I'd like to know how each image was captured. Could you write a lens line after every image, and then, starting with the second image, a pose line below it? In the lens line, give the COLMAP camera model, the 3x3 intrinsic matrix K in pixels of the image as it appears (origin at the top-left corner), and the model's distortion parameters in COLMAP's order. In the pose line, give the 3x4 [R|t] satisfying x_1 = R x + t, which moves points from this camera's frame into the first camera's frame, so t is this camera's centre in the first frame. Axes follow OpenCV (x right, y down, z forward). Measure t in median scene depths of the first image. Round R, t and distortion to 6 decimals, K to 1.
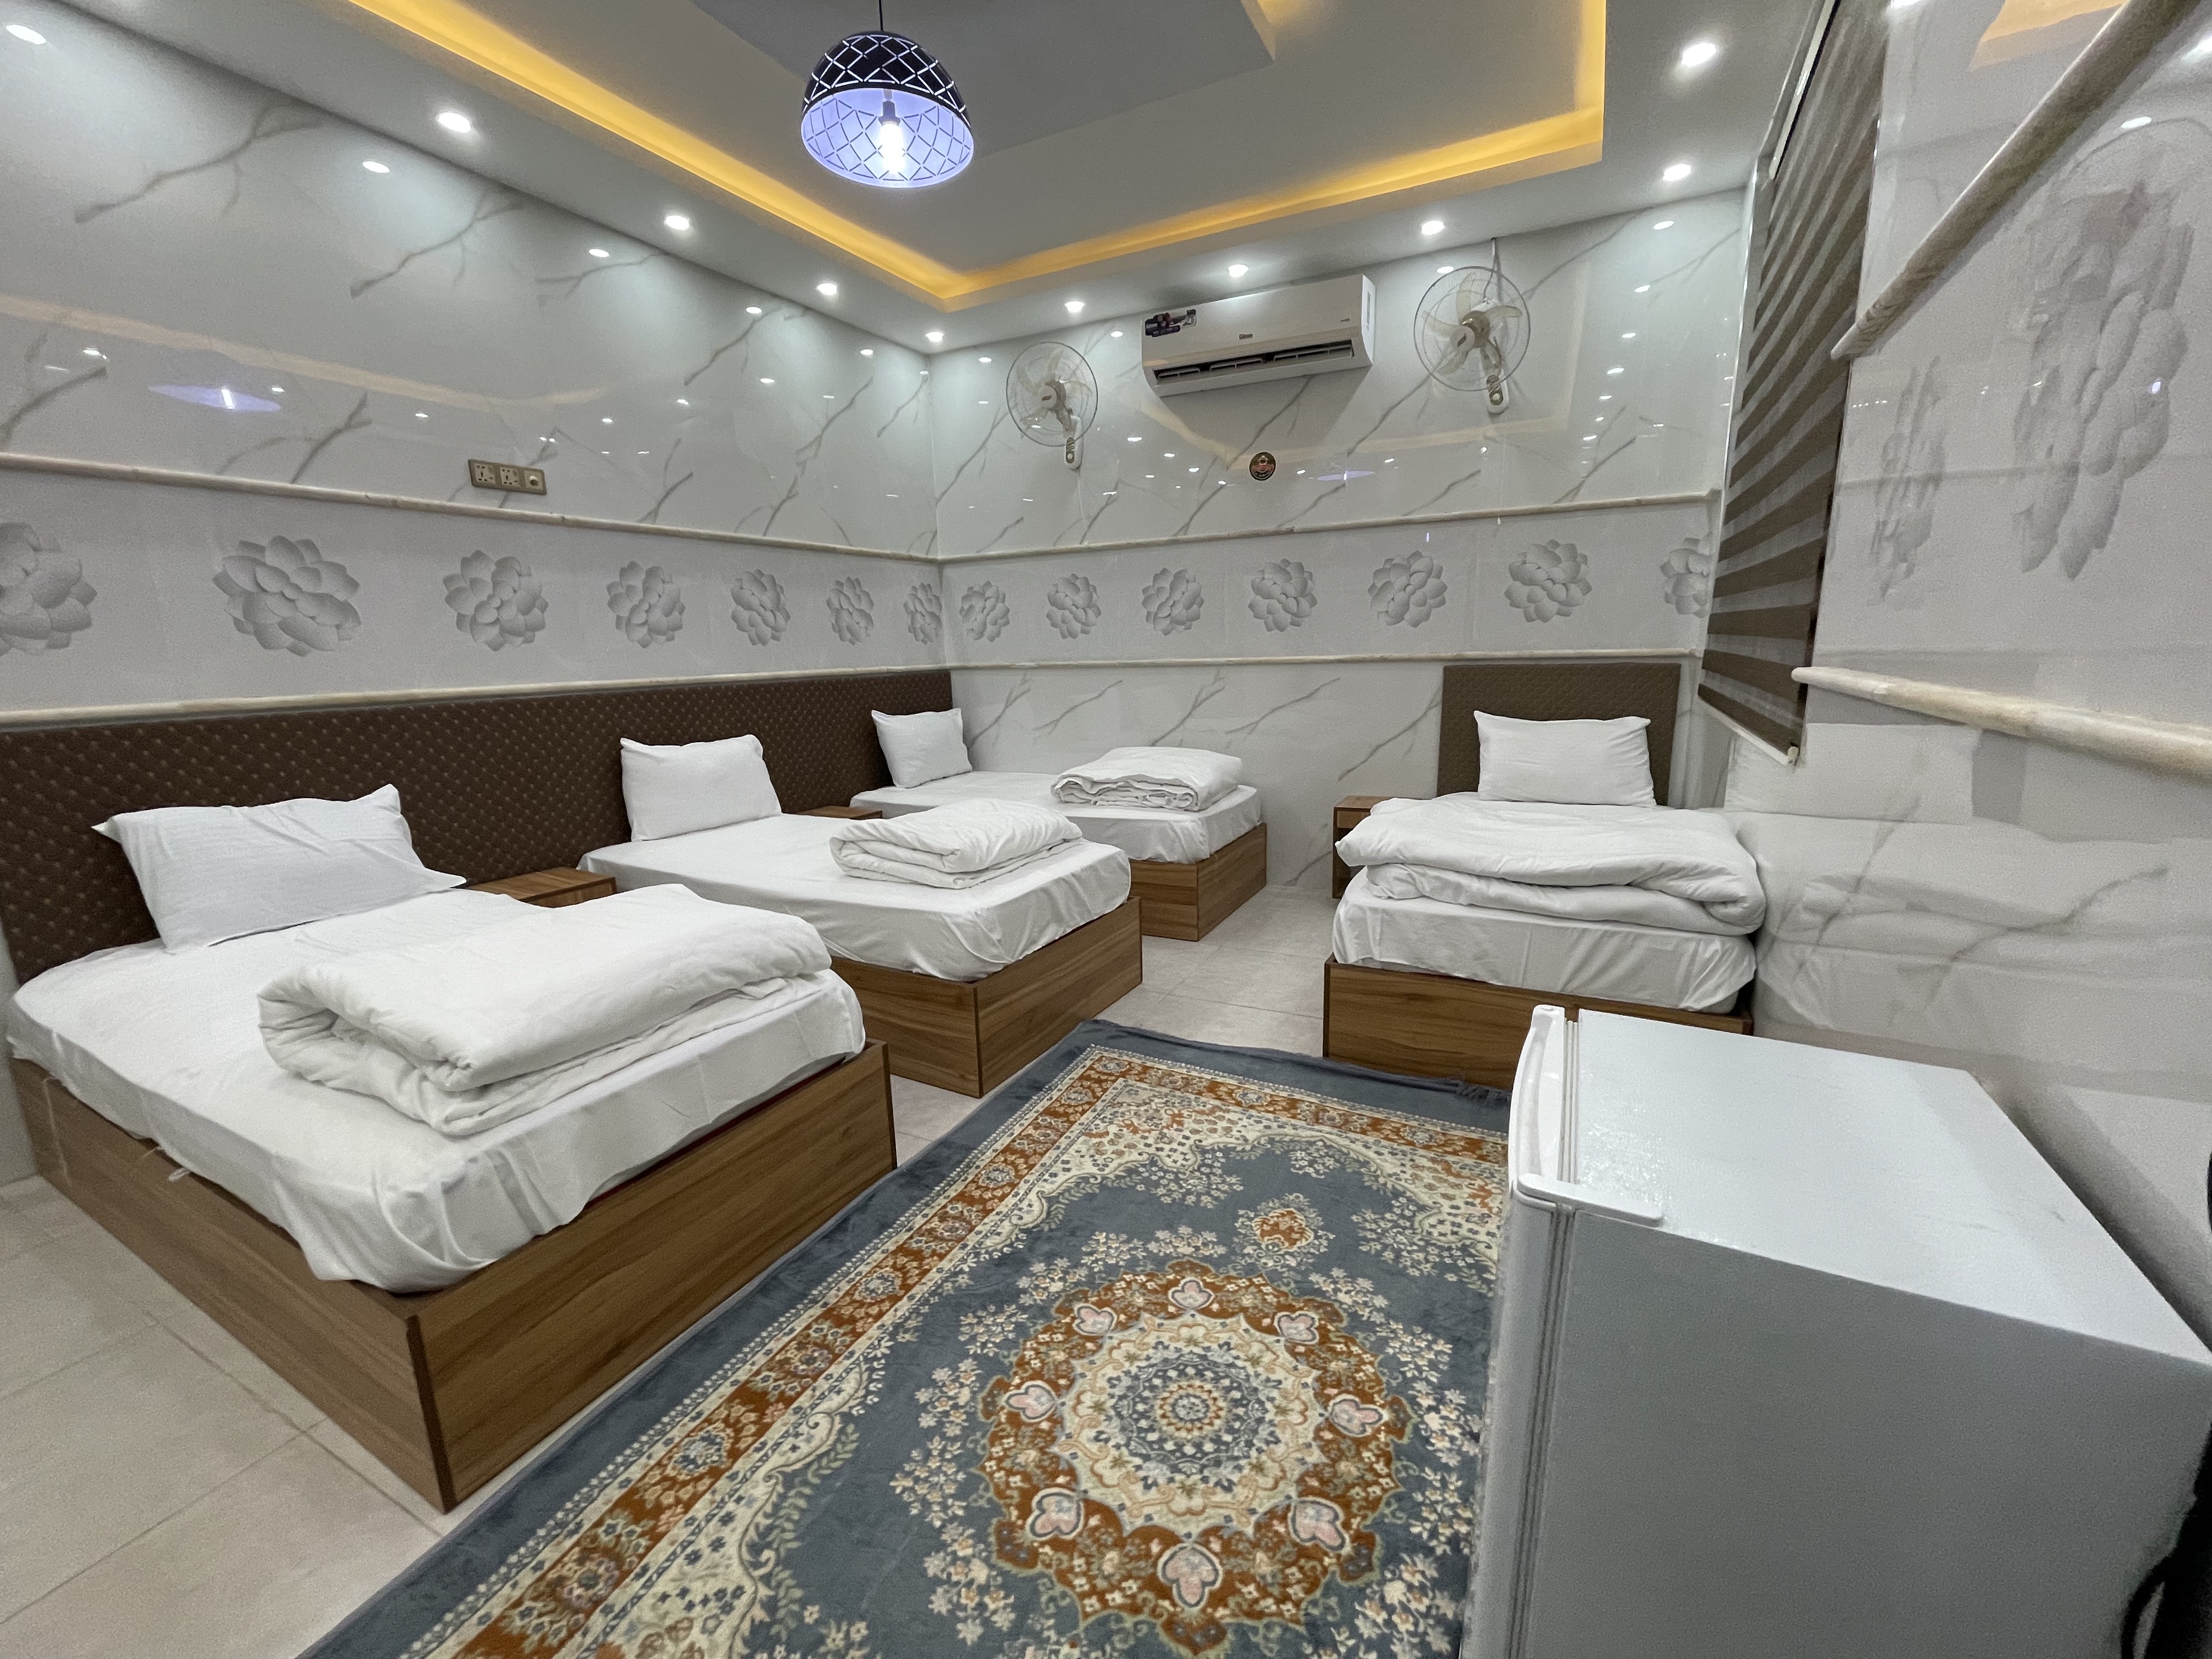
lens RADIAL K [[895.3, 0, 1101.6], [0, 895.3, 838.7], [0, 0, 1]] dist [-0.021143, -0.000116]
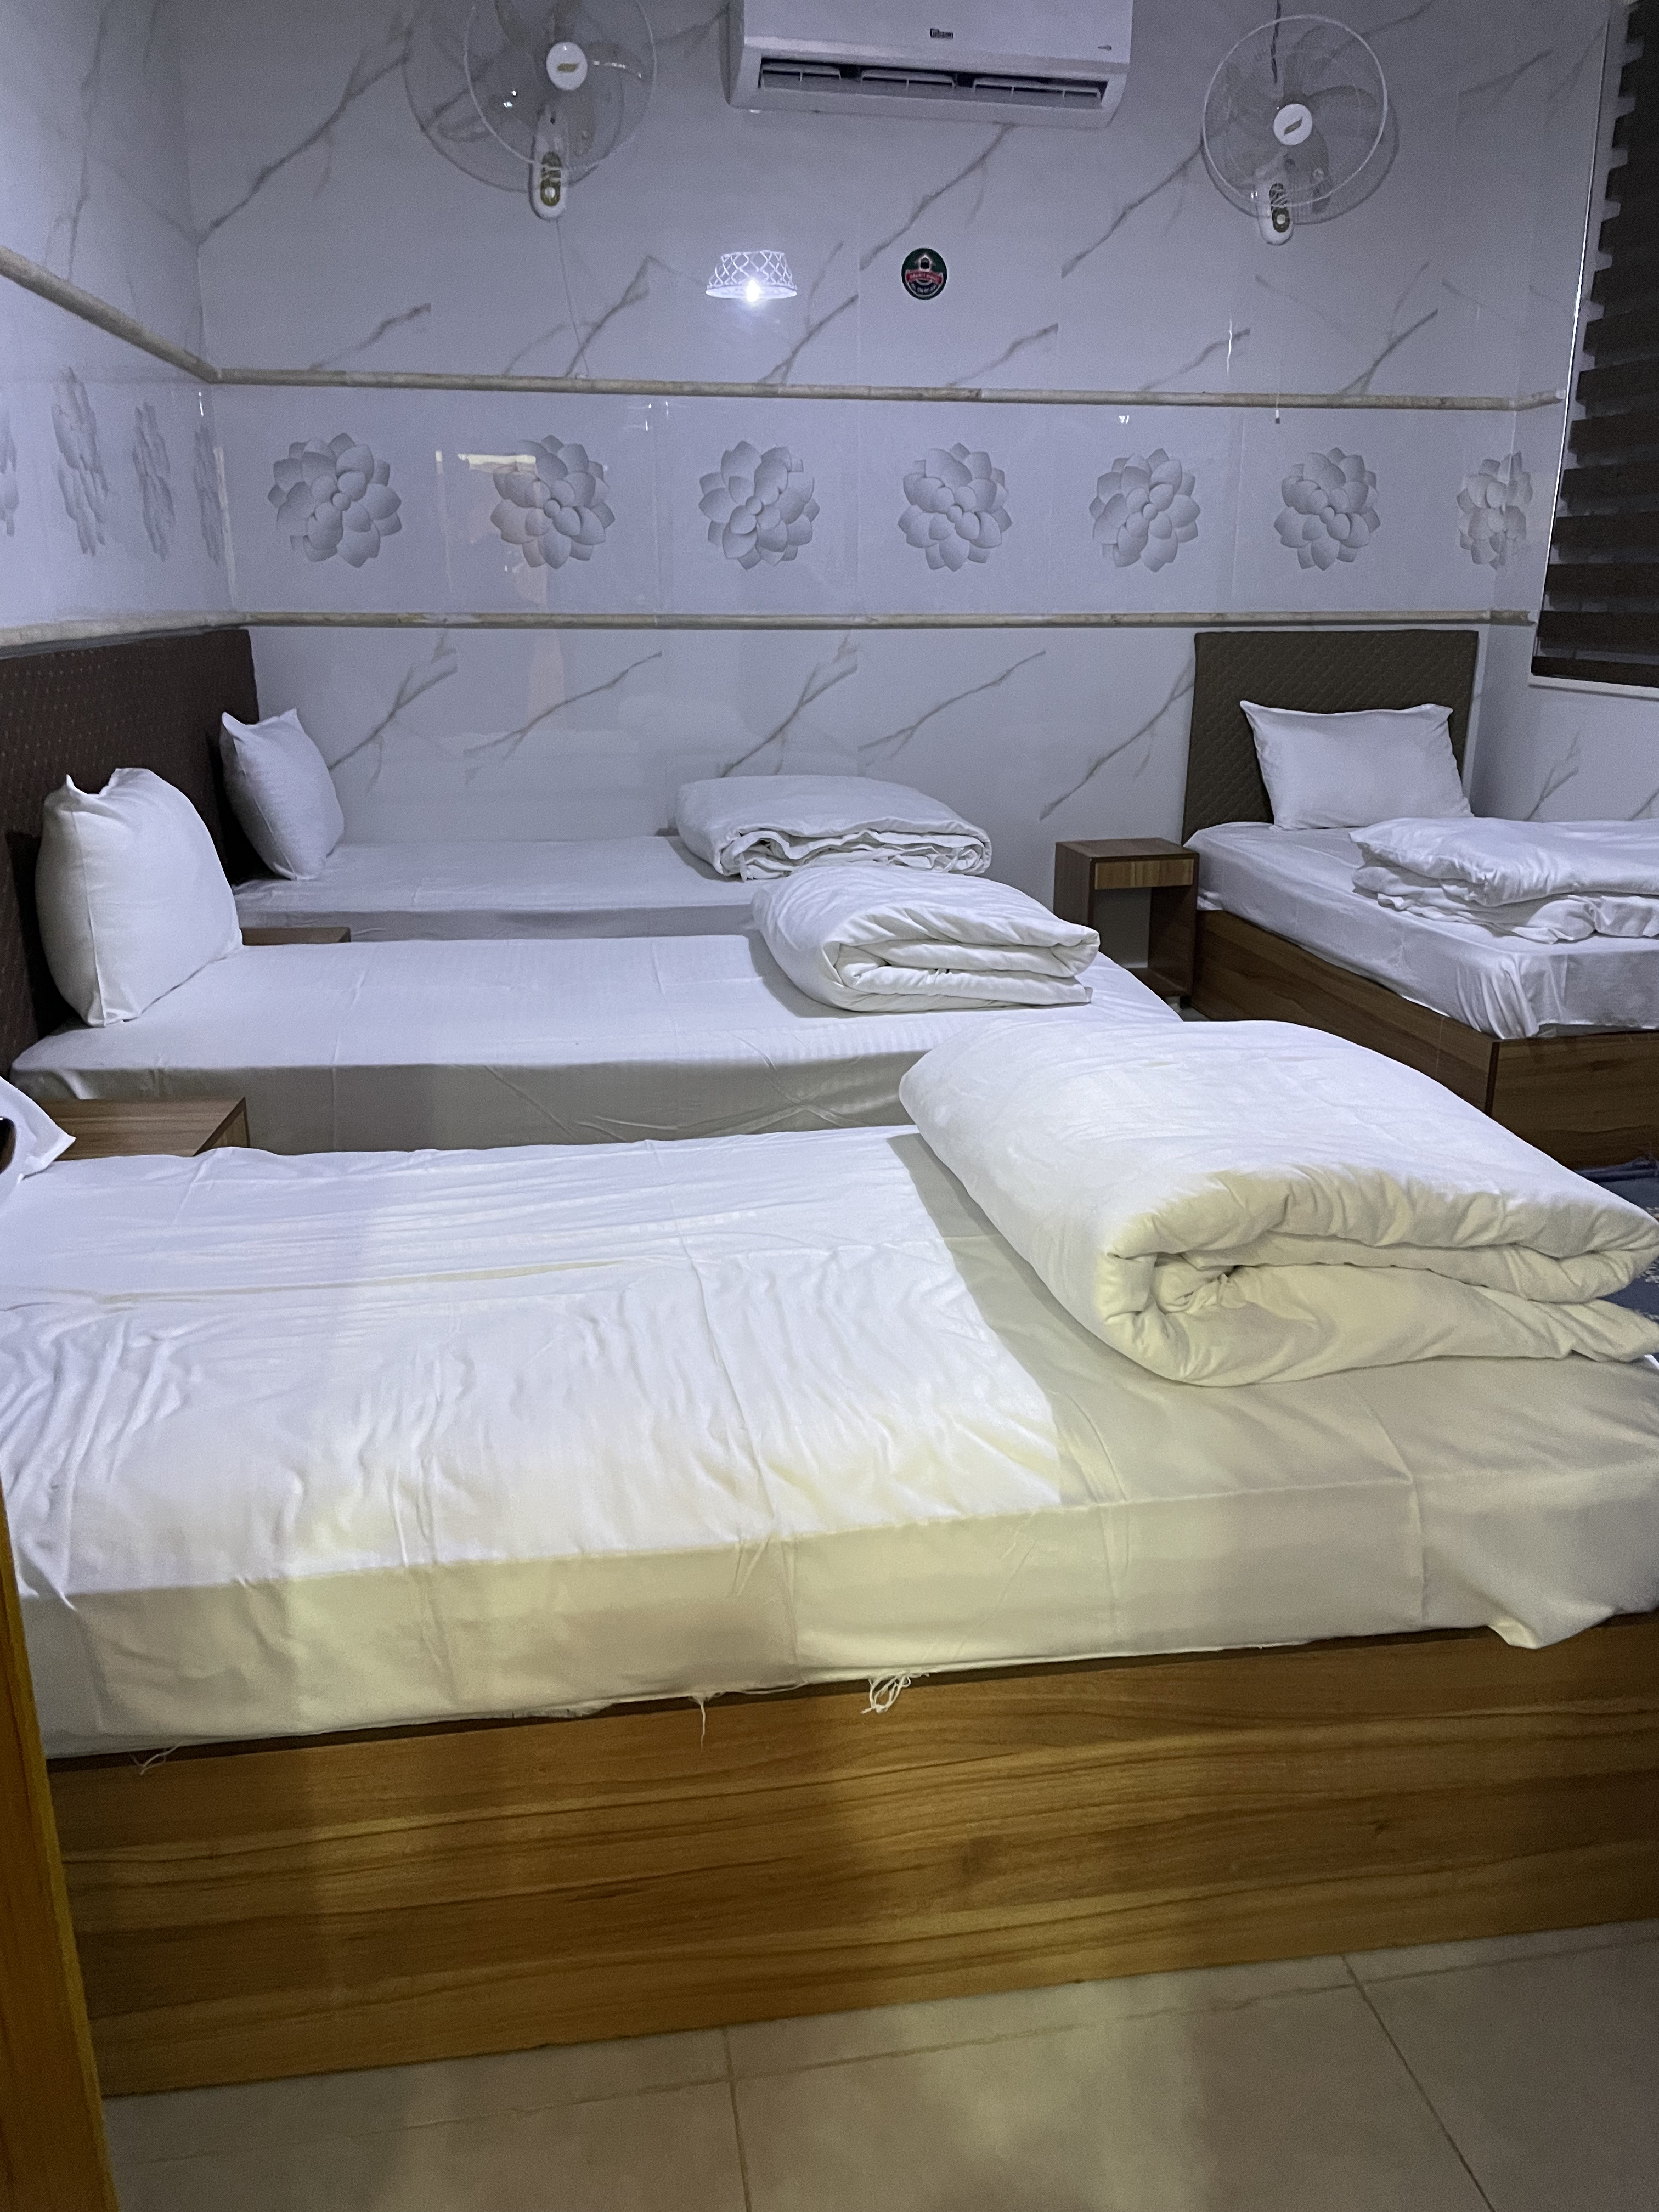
lens RADIAL K [[1679.4, 0, 829.7], [0, 1679.4, 1119.8], [0, 0, 1]] dist [0.030386, -0.016232]
pose [[0.783942, -0.154186, 0.601383, -0.653294], [0.106696, 0.987717, 0.114151, -0.007412], [-0.611597, -0.025323, 0.790764, 0.166130]]
